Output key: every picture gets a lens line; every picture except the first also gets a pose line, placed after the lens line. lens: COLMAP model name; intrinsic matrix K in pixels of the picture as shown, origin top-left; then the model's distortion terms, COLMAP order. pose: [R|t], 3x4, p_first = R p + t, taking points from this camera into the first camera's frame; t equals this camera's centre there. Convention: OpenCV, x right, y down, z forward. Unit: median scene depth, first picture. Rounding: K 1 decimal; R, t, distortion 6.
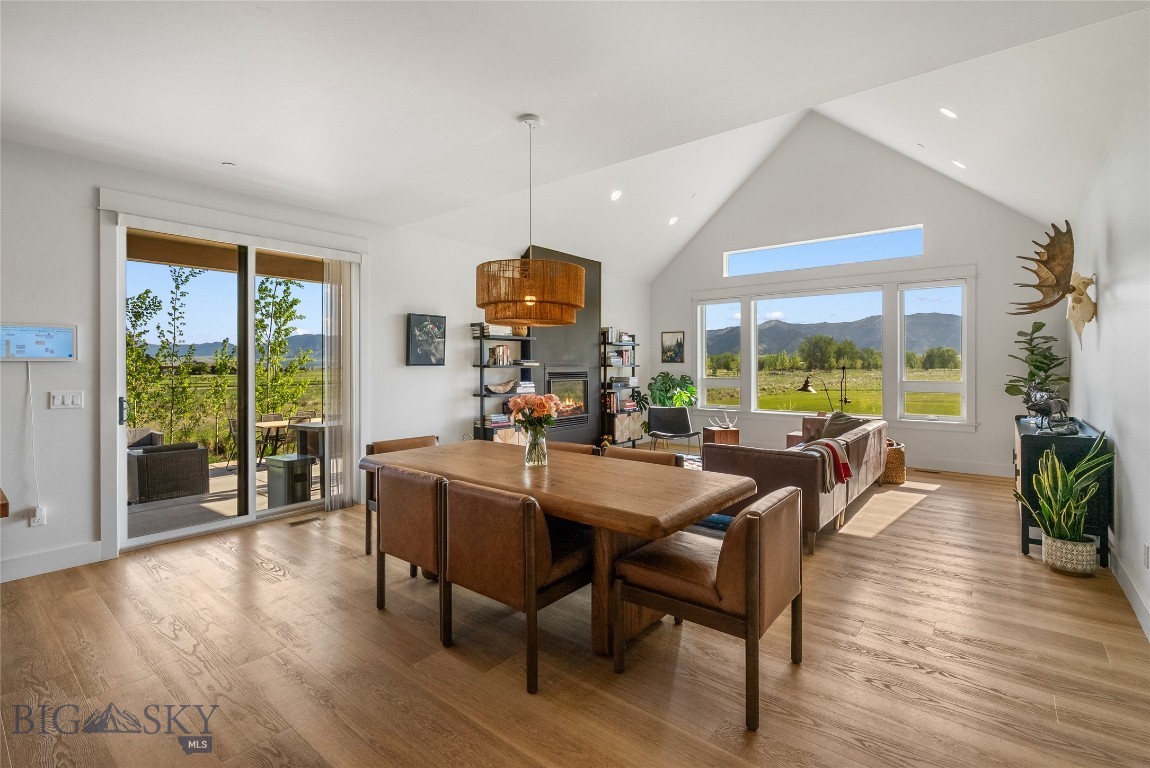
lens RADIAL K [[526.3, 0, 571.3], [0, 526.3, 366.6], [0, 0, 1]] dist [-0.002881, 0.000062]
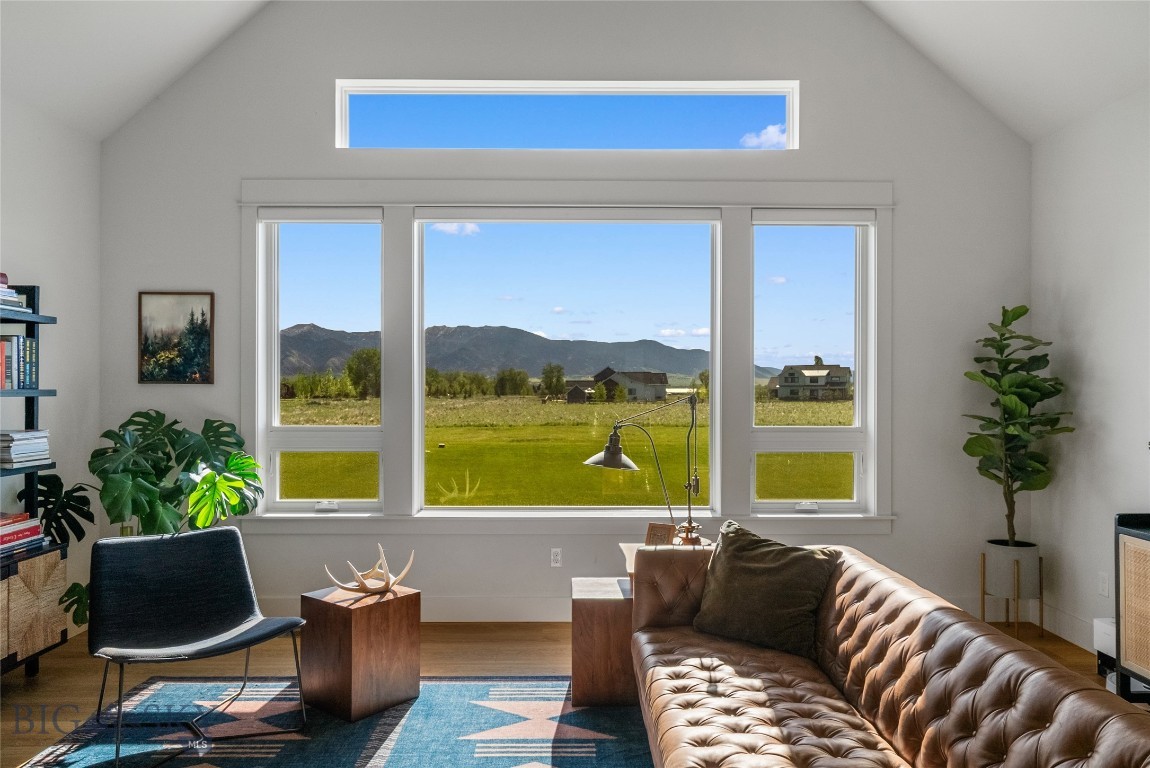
lens RADIAL K [[790.9, 0, 578.2], [0, 790.9, 388.6], [0, 0, 1]] dist [0.006272, 0.002250]
pose [[0.767169, 0.004954, 0.641426, 0.095662], [-0.001840, 0.999983, -0.005523, -0.002533], [-0.641442, 0.003057, 0.767165, 0.656694]]
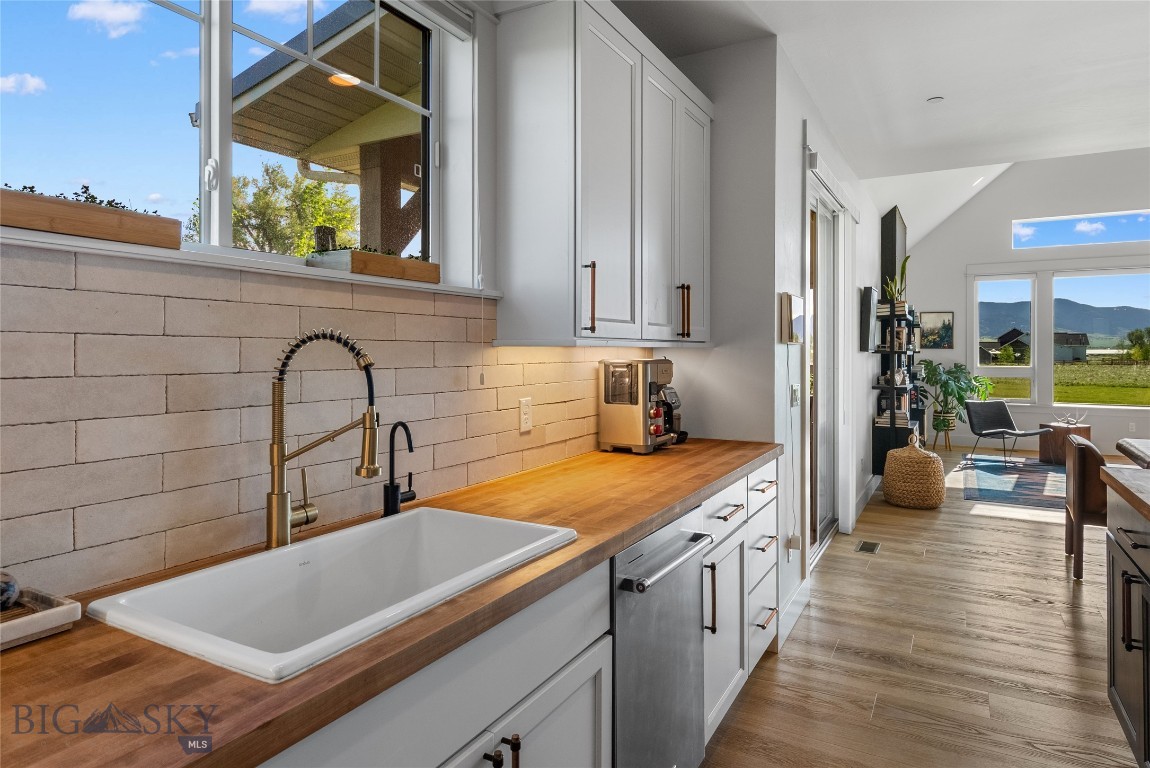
lens RADIAL K [[676.5, 0, 576.8], [0, 676.5, 350.2], [0, 0, 1]] dist [0.002570, 0.000614]
pose [[0.985942, 0.002969, 0.167062, -0.813438], [-0.002265, 0.999988, -0.004407, 0.001790], [-0.167073, 0.003967, 0.985937, 0.046838]]
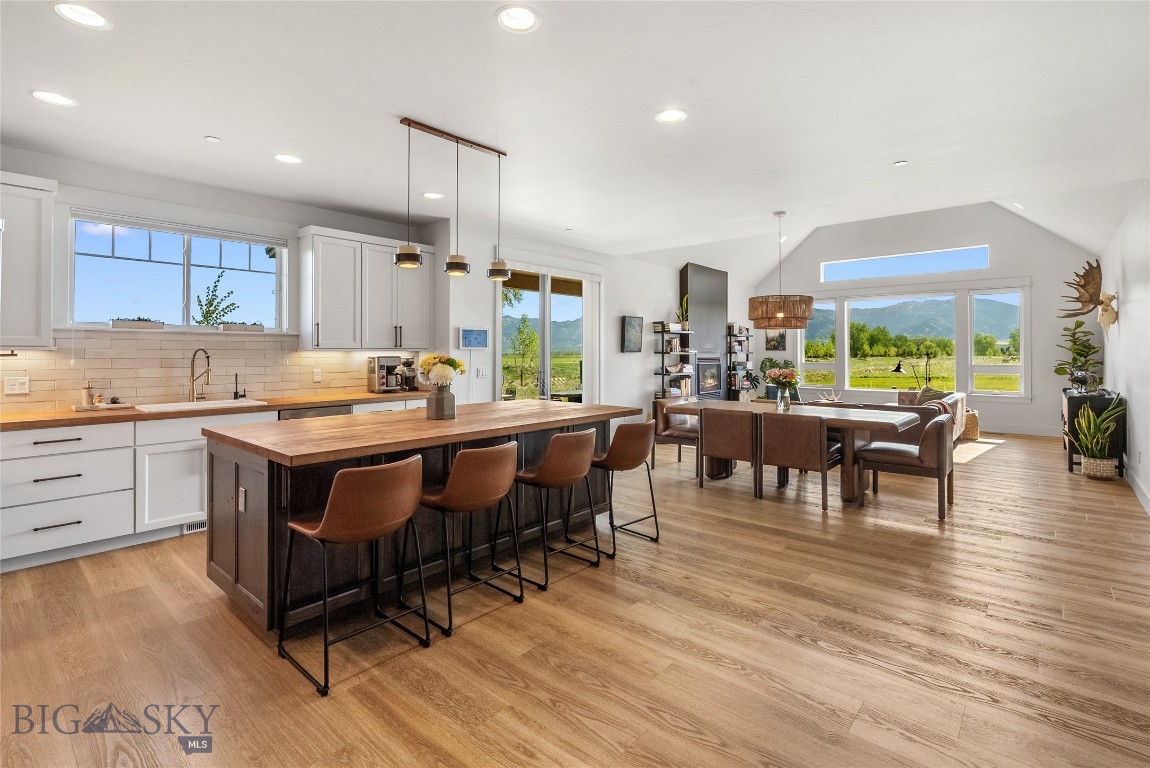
lens RADIAL K [[531.2, 0, 576.4], [0, 531.2, 348.5], [0, 0, 1]] dist [-0.002029, -0.000074]
pose [[0.999354, 0.000827, -0.035934, -0.340939], [-0.001177, 0.999952, -0.009721, 0.001445], [0.035924, 0.009757, 0.999307, -0.392923]]
